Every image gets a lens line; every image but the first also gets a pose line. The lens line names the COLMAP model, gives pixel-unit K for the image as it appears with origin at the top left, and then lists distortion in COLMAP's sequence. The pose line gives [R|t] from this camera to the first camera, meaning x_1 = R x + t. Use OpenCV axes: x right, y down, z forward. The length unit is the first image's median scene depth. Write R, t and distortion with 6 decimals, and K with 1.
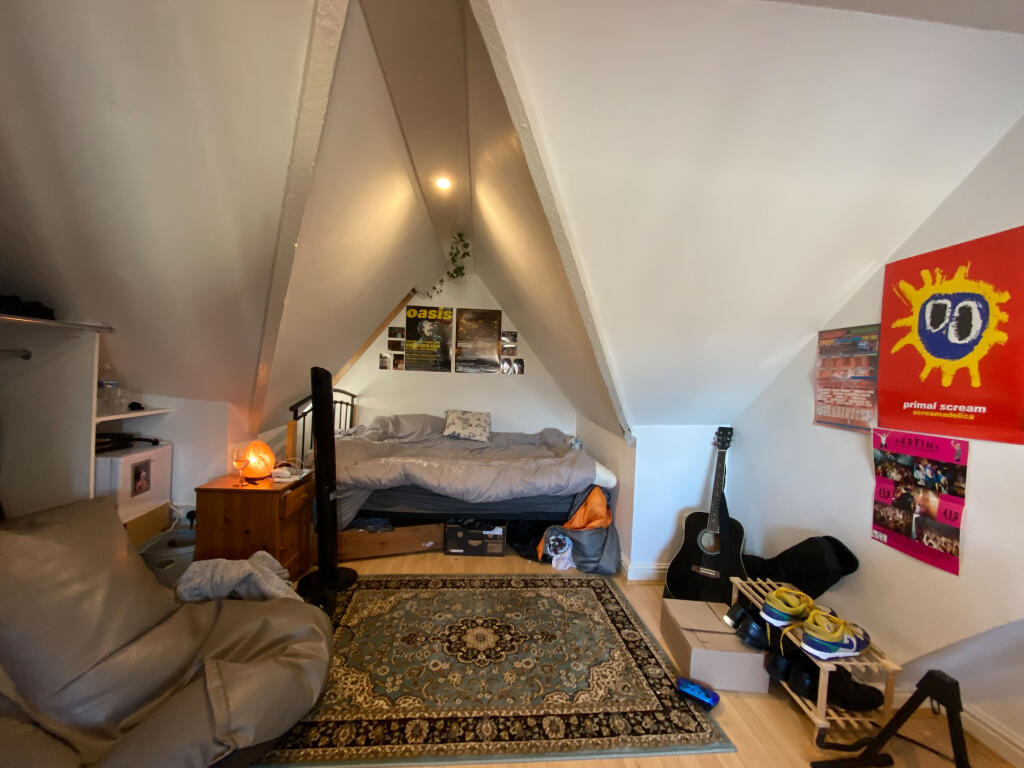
lens RADIAL K [[418.8, 0, 512.0], [0, 418.8, 384.0], [0, 0, 1]] dist [-0.000701, -0.000246]
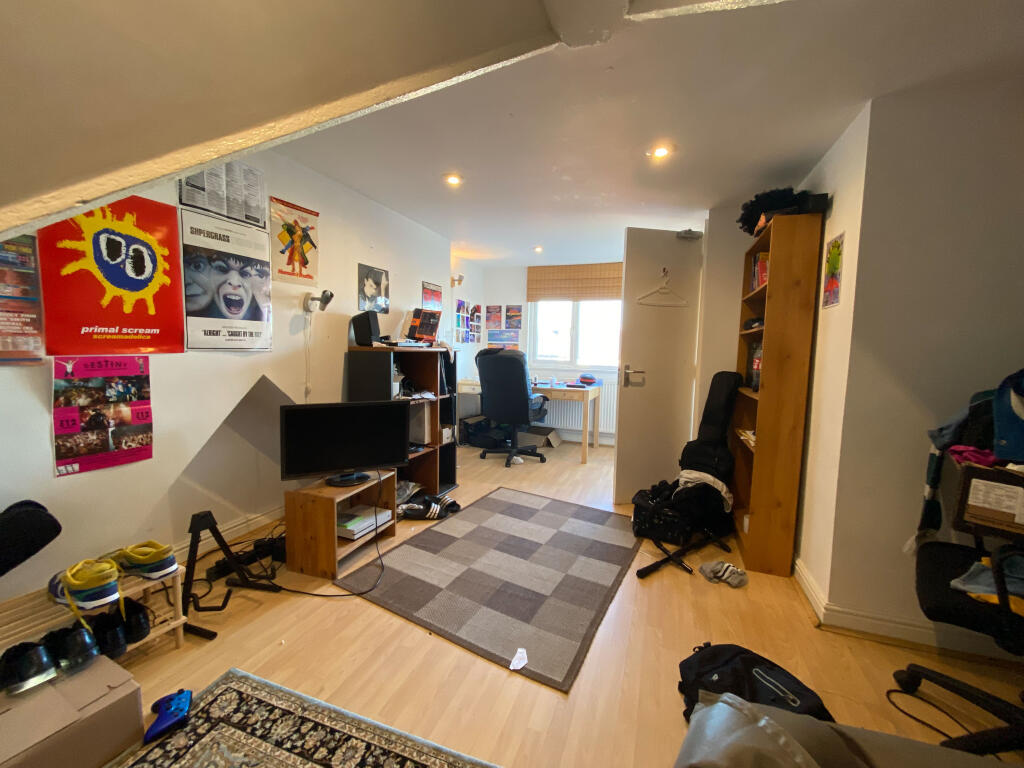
lens RADIAL K [[418.8, 0, 512.0], [0, 418.8, 384.0], [0, 0, 1]] dist [-0.000701, -0.000246]
pose [[-0.909060, -0.100532, 0.404354, -0.457804], [-0.051910, 0.990221, 0.129489, -0.005144], [-0.413418, 0.096724, -0.905389, 1.602694]]
